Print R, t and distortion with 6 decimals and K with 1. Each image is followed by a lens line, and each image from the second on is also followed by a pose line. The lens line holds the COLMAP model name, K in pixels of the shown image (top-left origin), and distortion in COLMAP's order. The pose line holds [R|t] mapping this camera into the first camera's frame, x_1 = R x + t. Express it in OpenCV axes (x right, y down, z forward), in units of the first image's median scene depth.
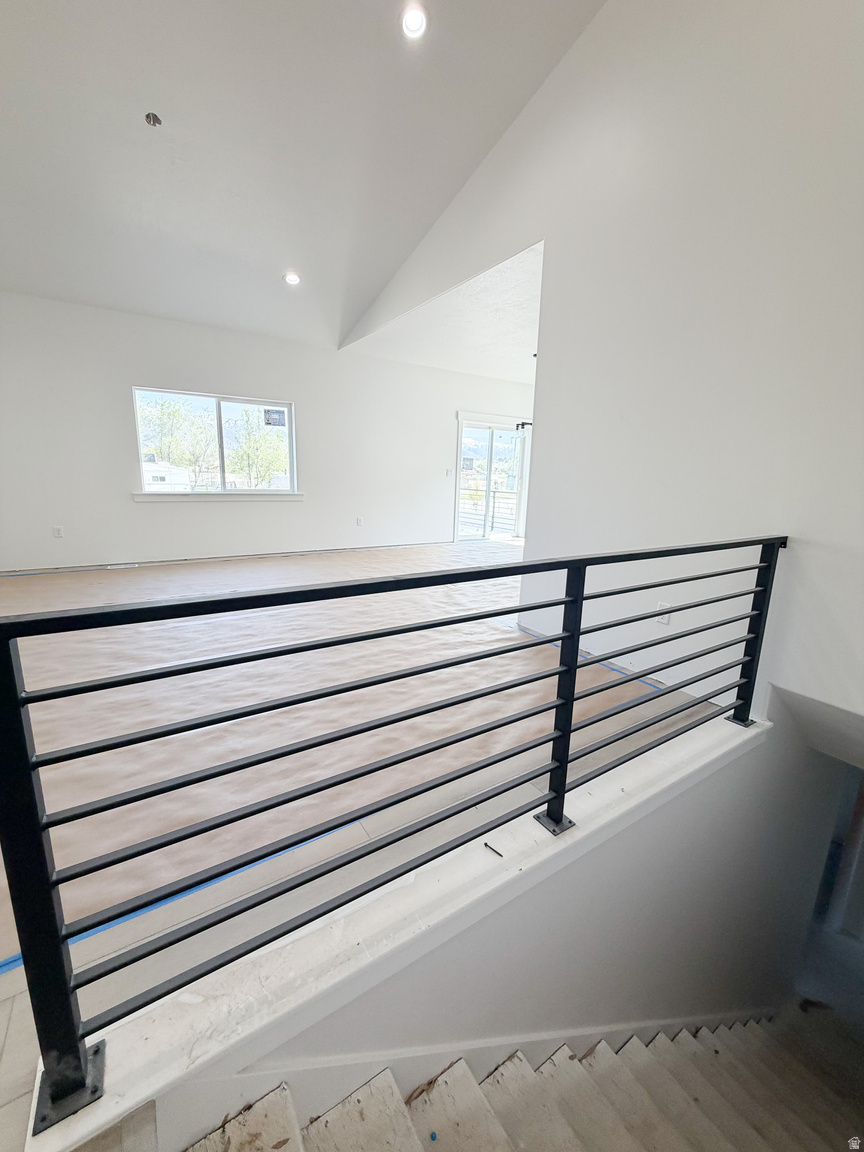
lens RADIAL K [[465.3, 0, 432.4], [0, 465.3, 571.9], [0, 0, 1]] dist [-0.000463, 0.000494]
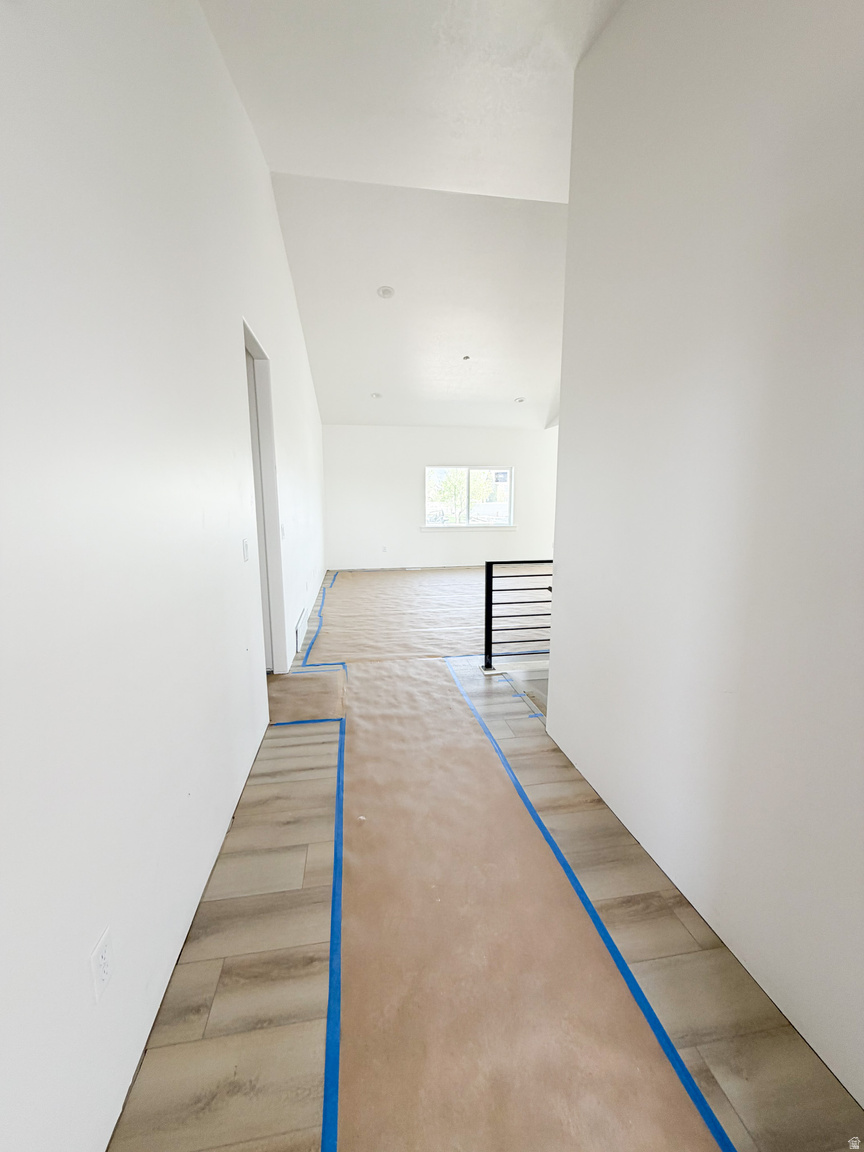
lens RADIAL K [[465.3, 0, 433.6], [0, 465.3, 574.6], [0, 0, 1]] dist [-0.000463, 0.000494]
pose [[0.919837, 0.036345, -0.390614, 0.066796], [-0.053759, 0.997984, -0.033734, 0.053198], [0.388600, 0.052029, 0.919936, -0.482141]]
